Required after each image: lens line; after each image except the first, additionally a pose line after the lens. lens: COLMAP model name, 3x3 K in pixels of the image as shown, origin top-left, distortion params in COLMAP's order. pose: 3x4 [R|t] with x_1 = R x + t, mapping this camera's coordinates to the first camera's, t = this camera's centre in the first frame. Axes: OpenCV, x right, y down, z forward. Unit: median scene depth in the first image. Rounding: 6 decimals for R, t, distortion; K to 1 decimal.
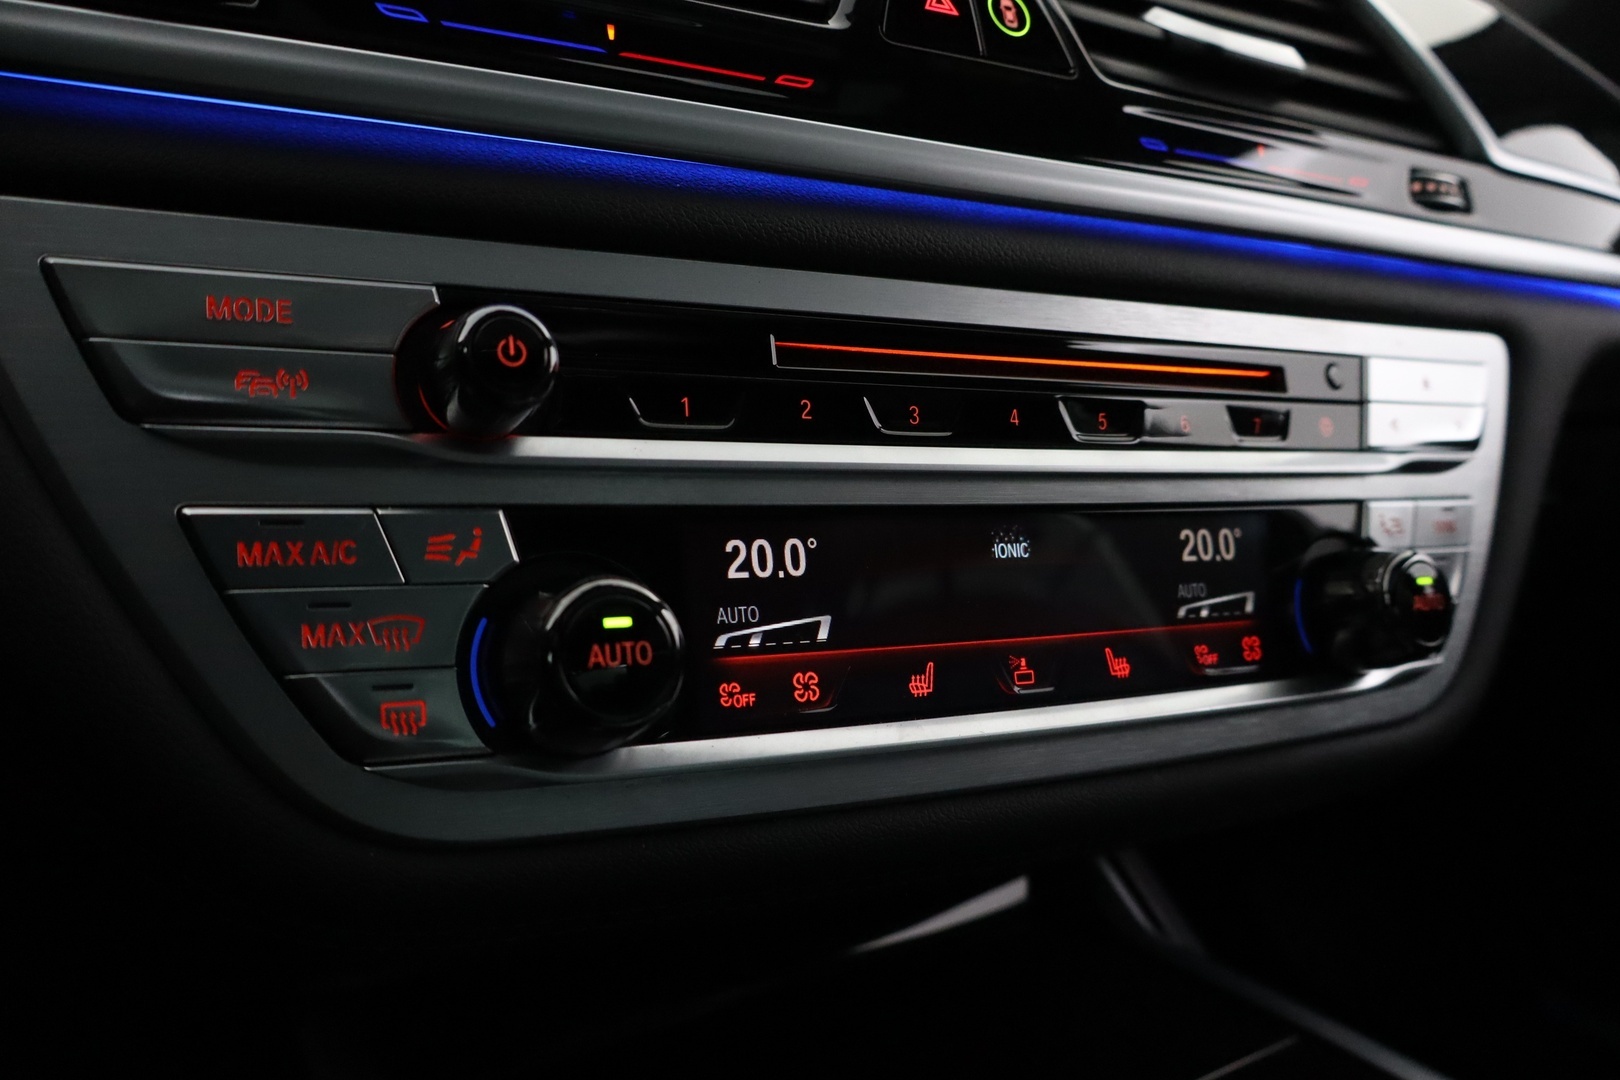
lens RADIAL K [[1413.0, 0, 814.5], [0, 1413.0, 542.4], [0, 0, 1]] dist [-0.015990, 0.018295]
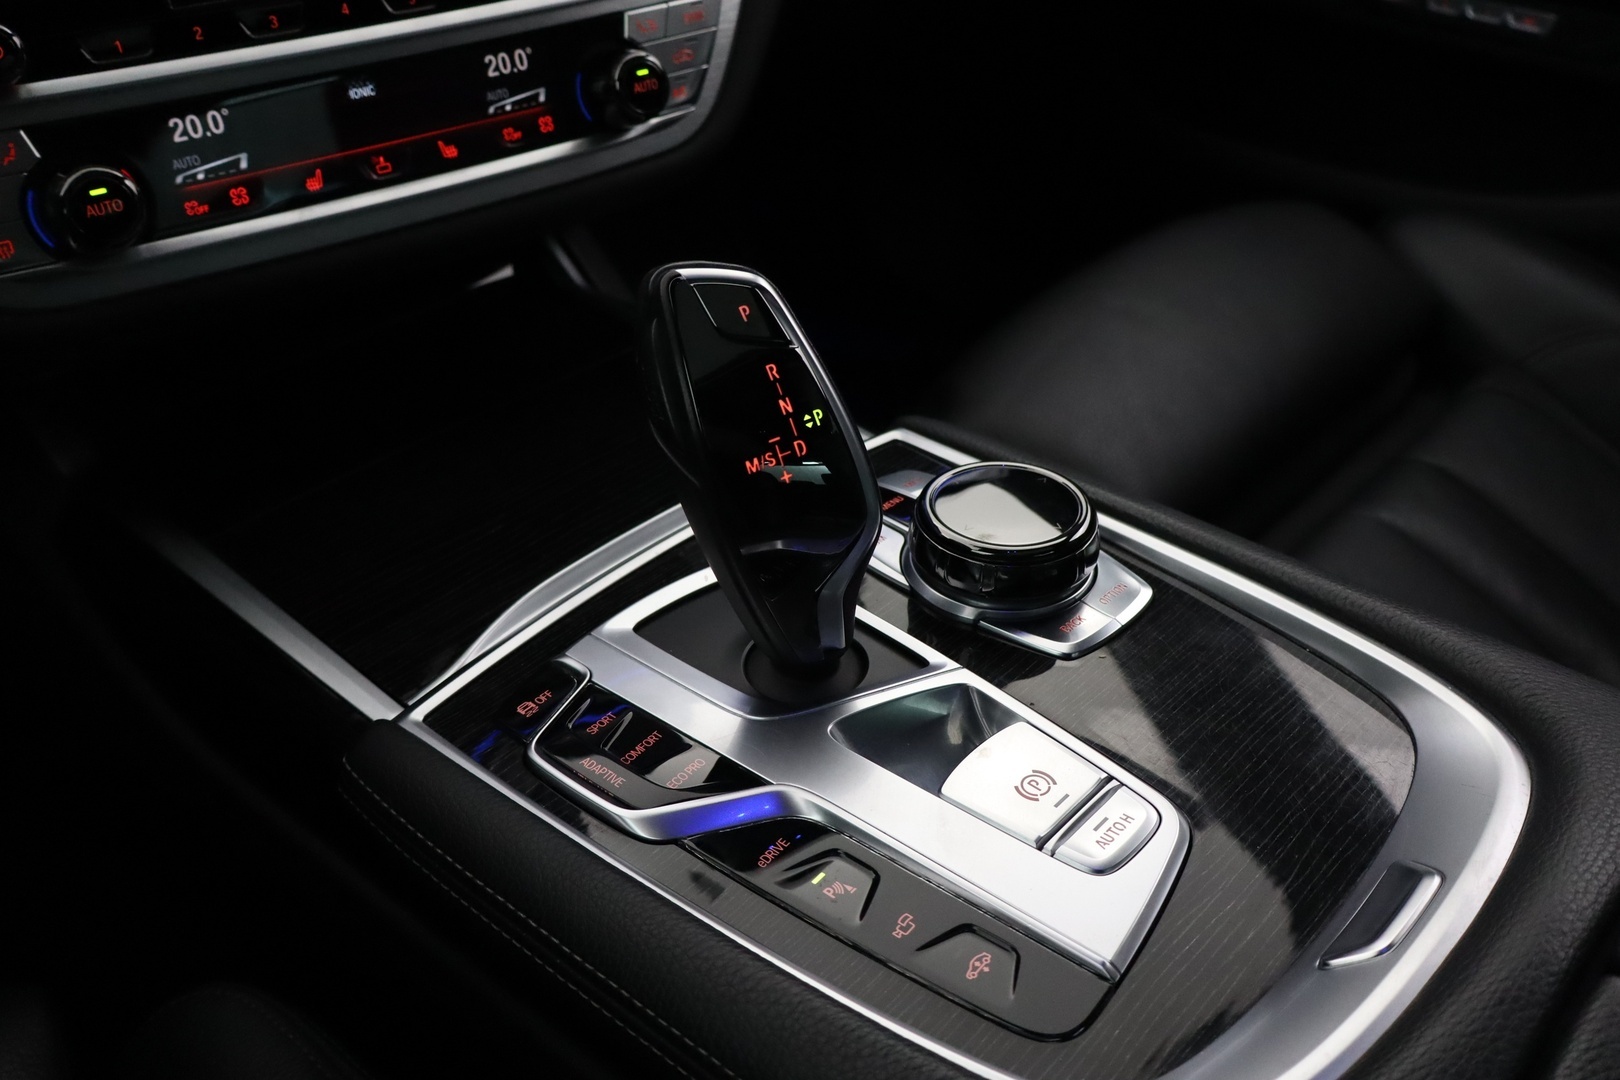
lens RADIAL K [[1413.0, 0, 807.0], [0, 1413.0, 543.8], [0, 0, 1]] dist [-0.015990, 0.018295]
pose [[0.982478, -0.142353, 0.120299, 0.380533], [0.074596, 0.891853, 0.446132, -0.223148], [-0.170797, -0.429341, 0.886845, -0.806013]]
